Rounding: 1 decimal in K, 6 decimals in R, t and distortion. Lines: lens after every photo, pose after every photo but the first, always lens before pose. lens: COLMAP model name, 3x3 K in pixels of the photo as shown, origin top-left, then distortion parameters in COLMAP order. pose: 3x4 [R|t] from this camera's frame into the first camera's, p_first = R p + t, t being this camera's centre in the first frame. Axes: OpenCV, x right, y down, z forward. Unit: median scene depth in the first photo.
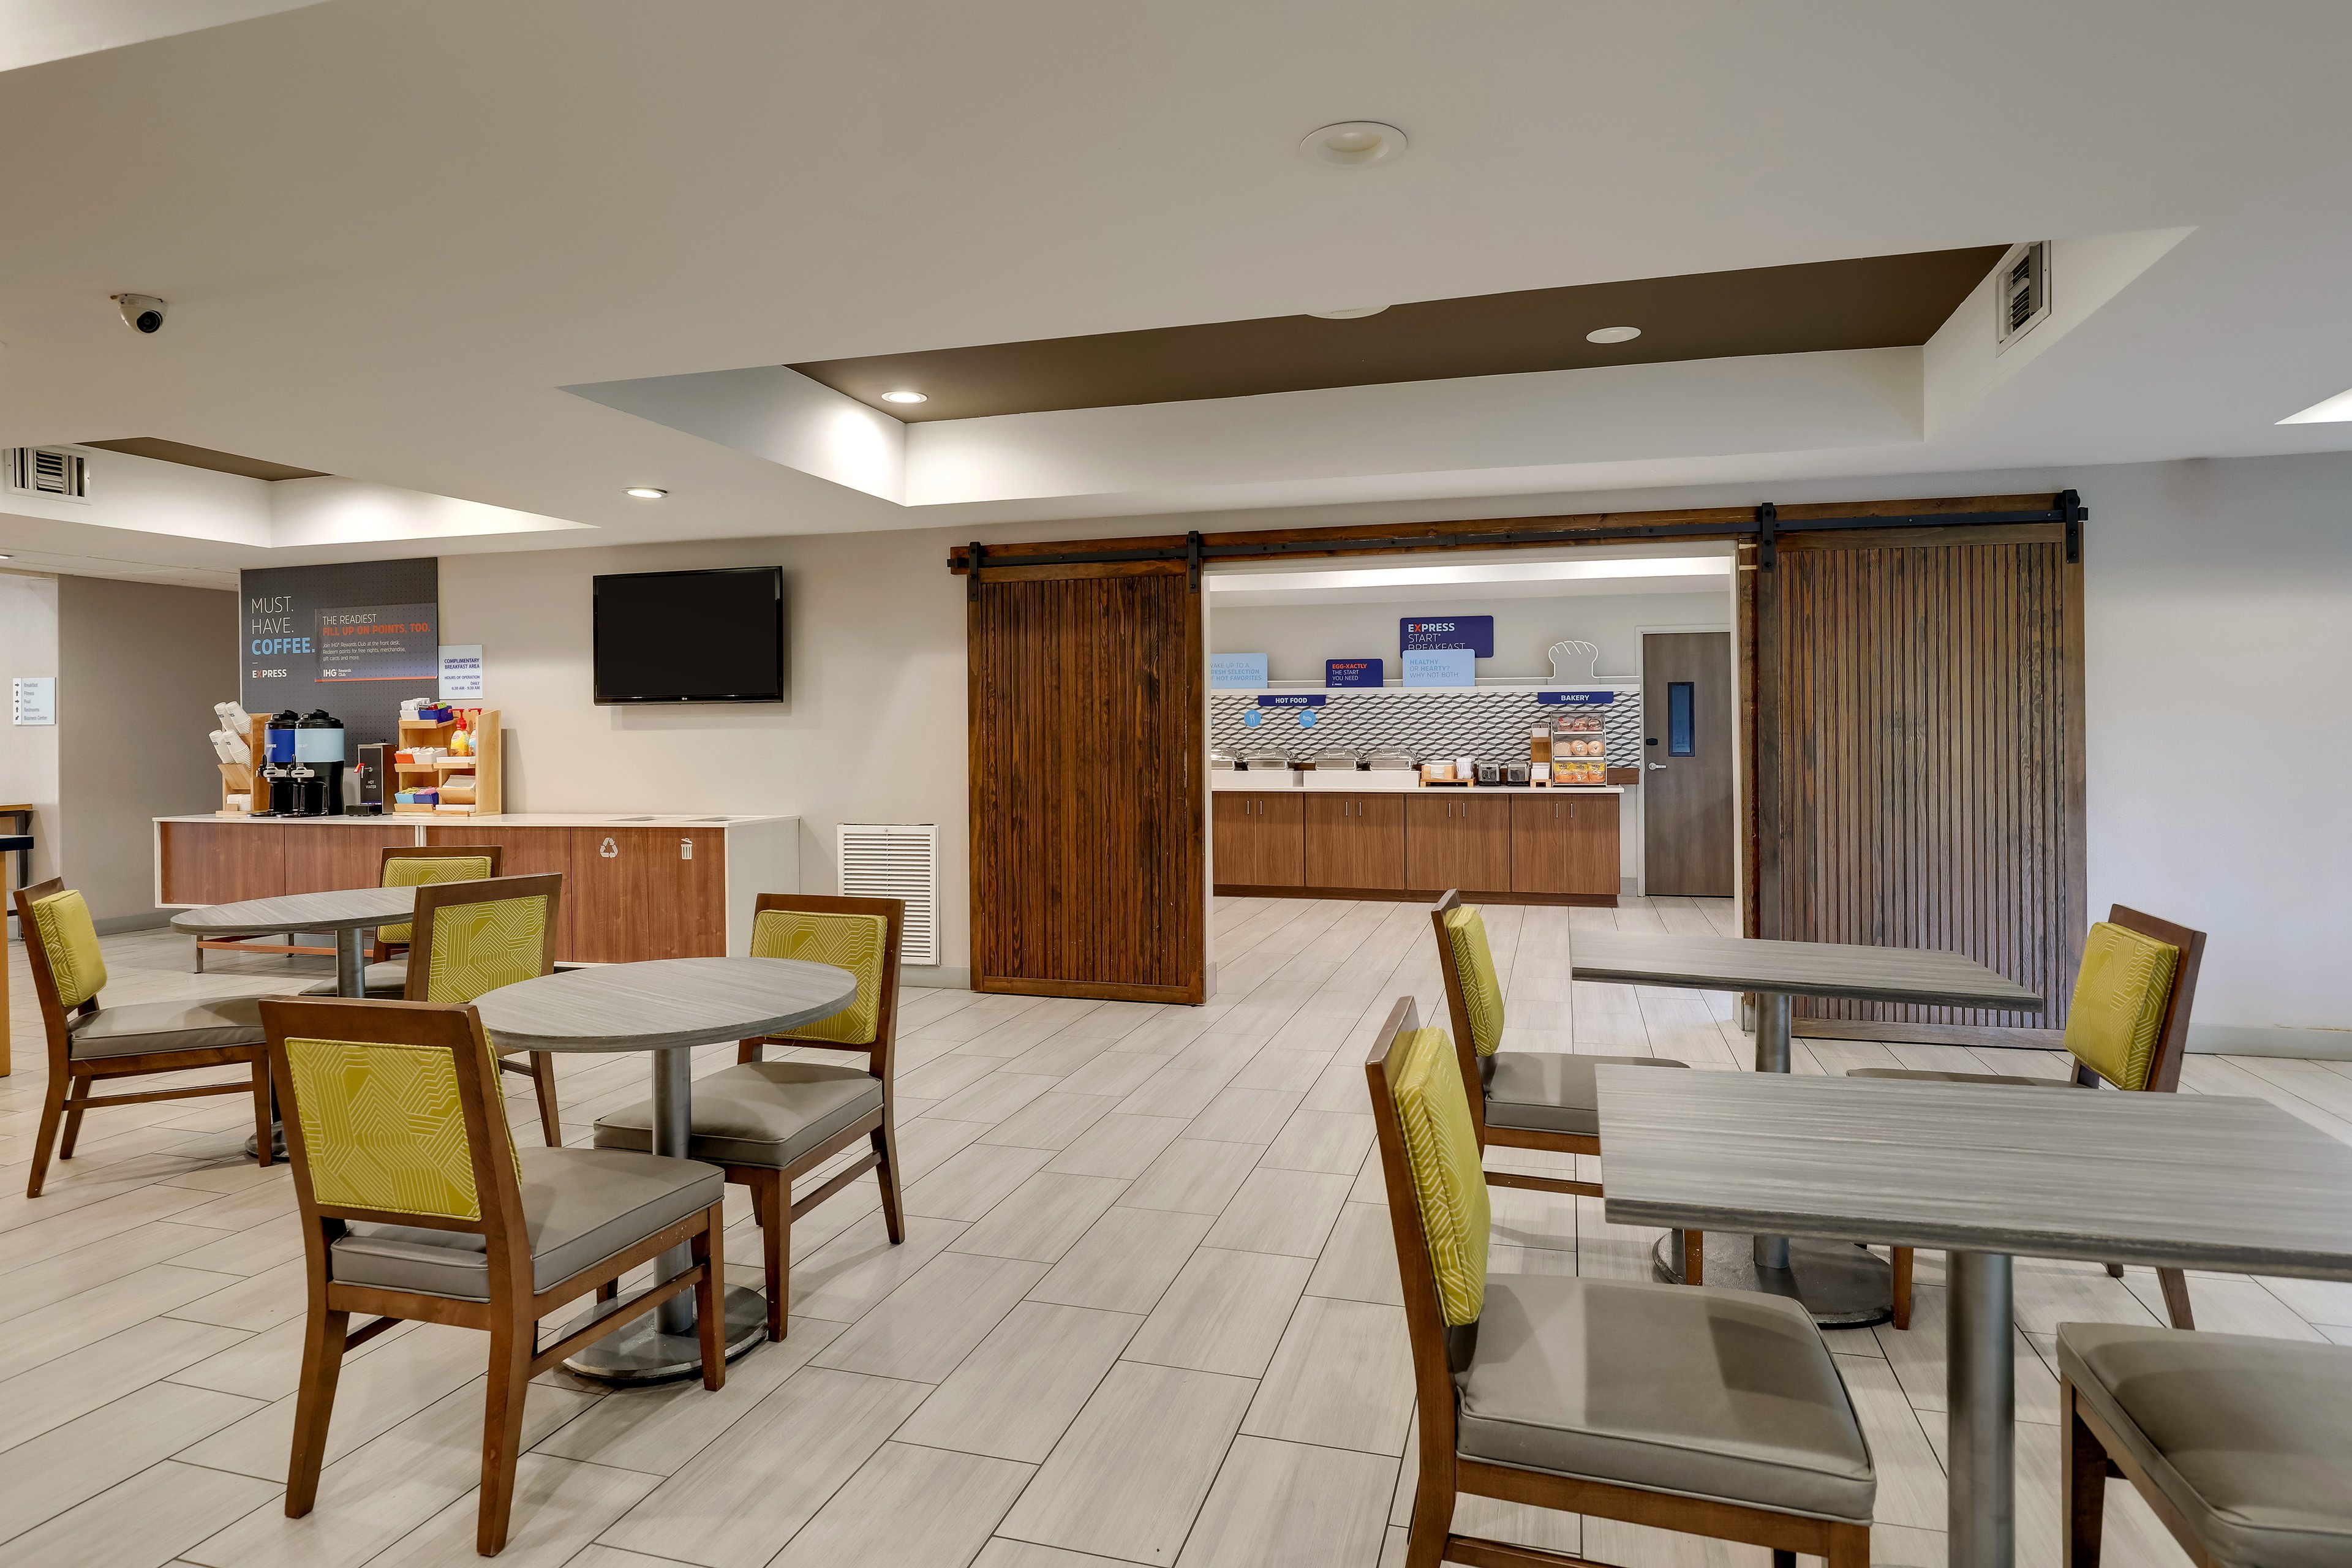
lens RADIAL K [[1292.0, 0, 1202.6], [0, 1292.0, 782.3], [0, 0, 1]] dist [-0.009712, -0.000960]
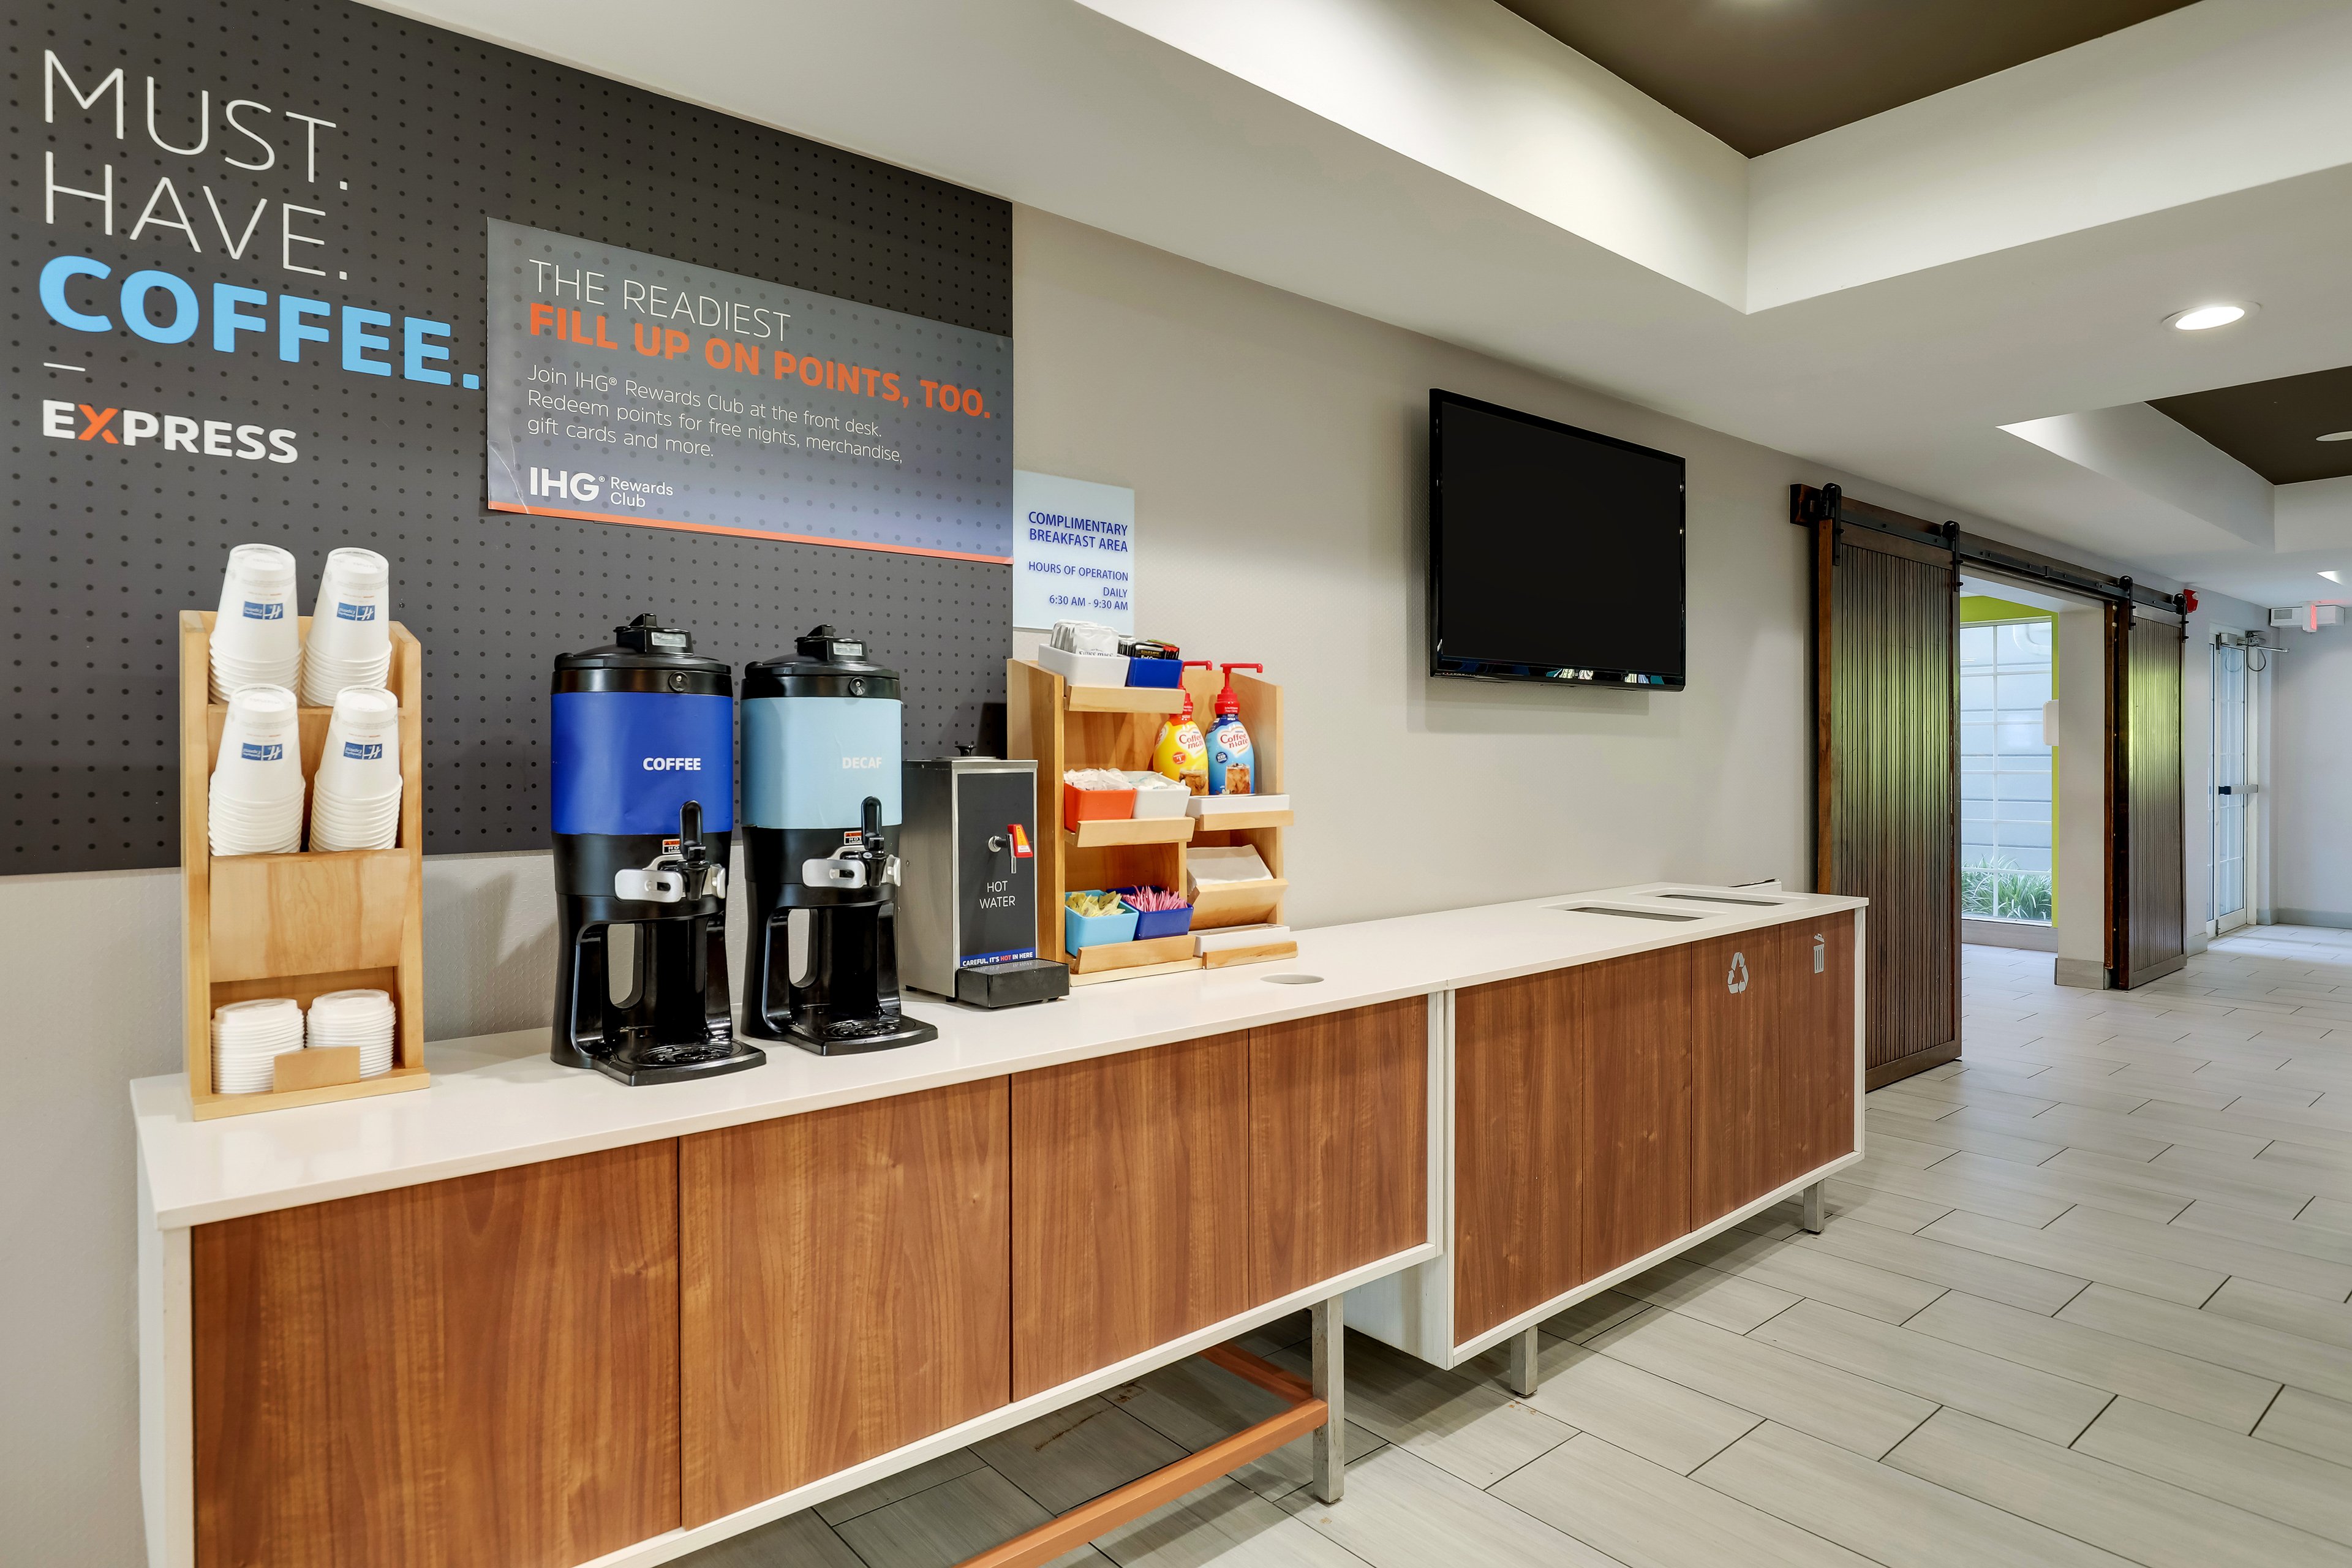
lens RADIAL K [[1292.0, 0, 1202.6], [0, 1292.0, 782.3], [0, 0, 1]] dist [-0.009712, -0.000960]
pose [[0.563949, -0.008107, 0.825770, -0.876668], [0.030651, 0.999468, -0.011121, -0.019534], [-0.825240, 0.031583, 0.563898, 0.801165]]
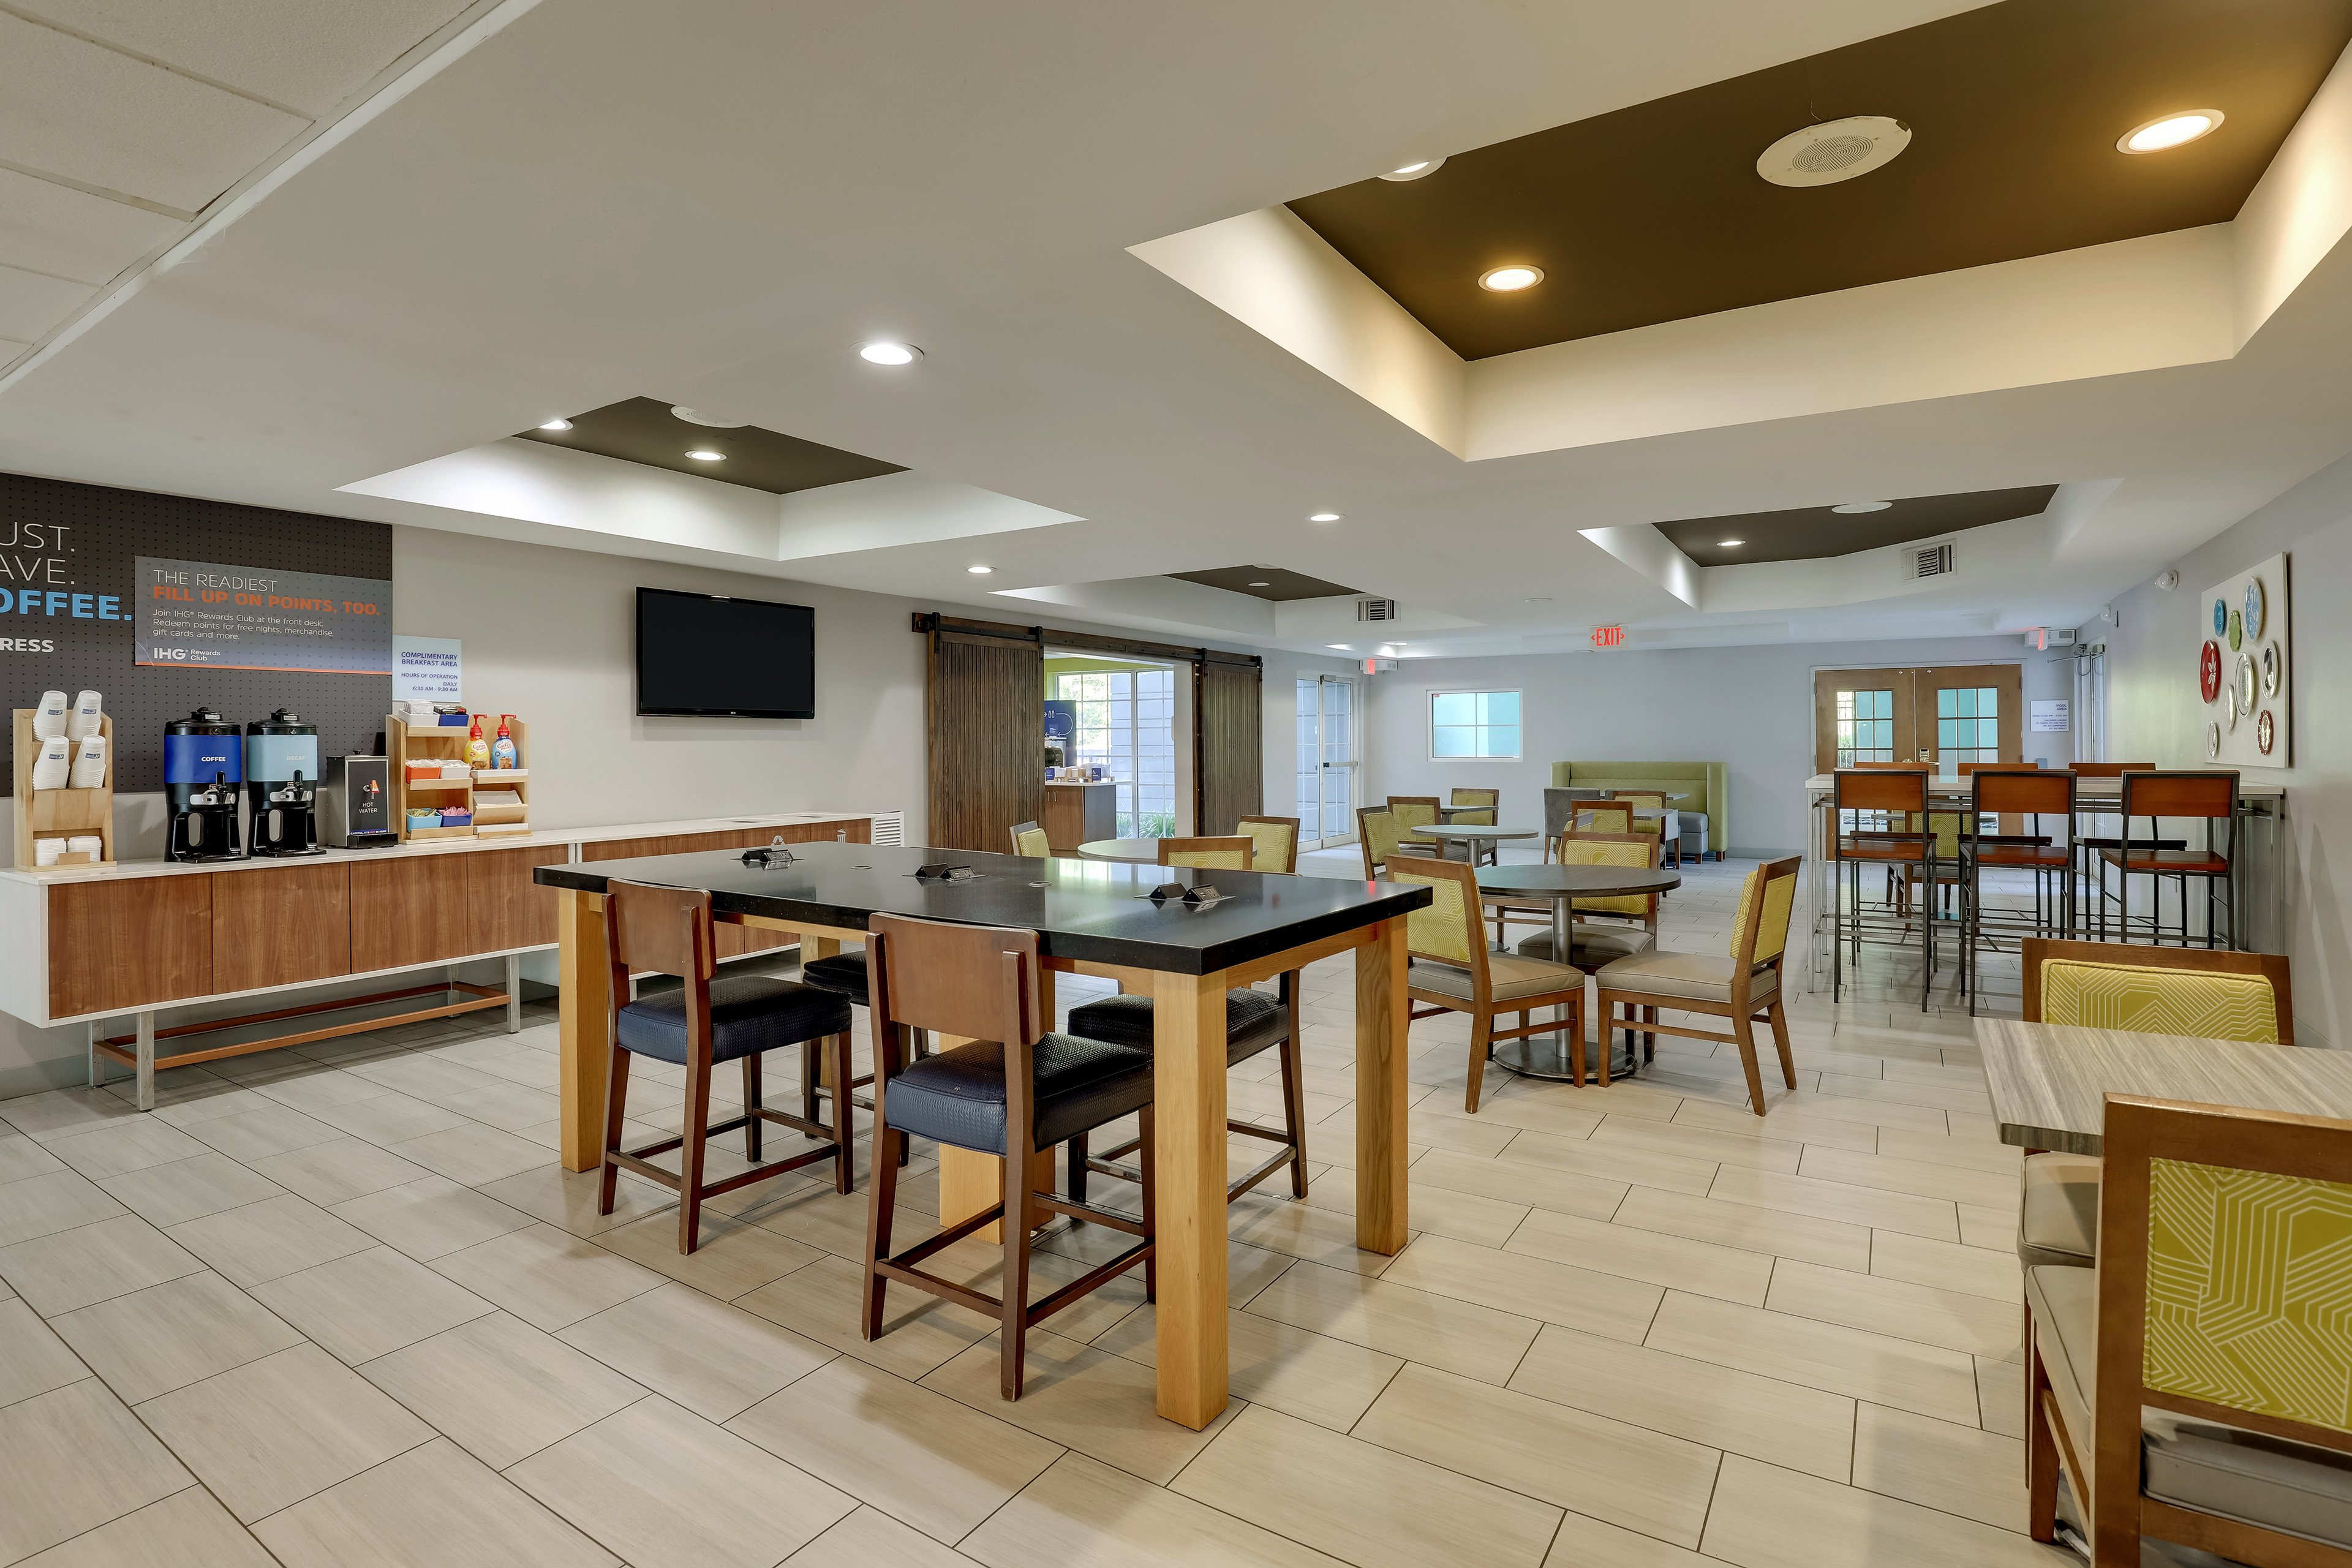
lens RADIAL K [[1108.1, 0, 1178.6], [0, 1108.1, 750.8], [0, 0, 1]] dist [-0.022794, 0.007335]
pose [[0.305896, 0.000457, 0.952065, -1.141681], [0.041863, 0.999026, -0.013930, -0.002764], [-0.951144, 0.044117, 0.305579, 0.333763]]
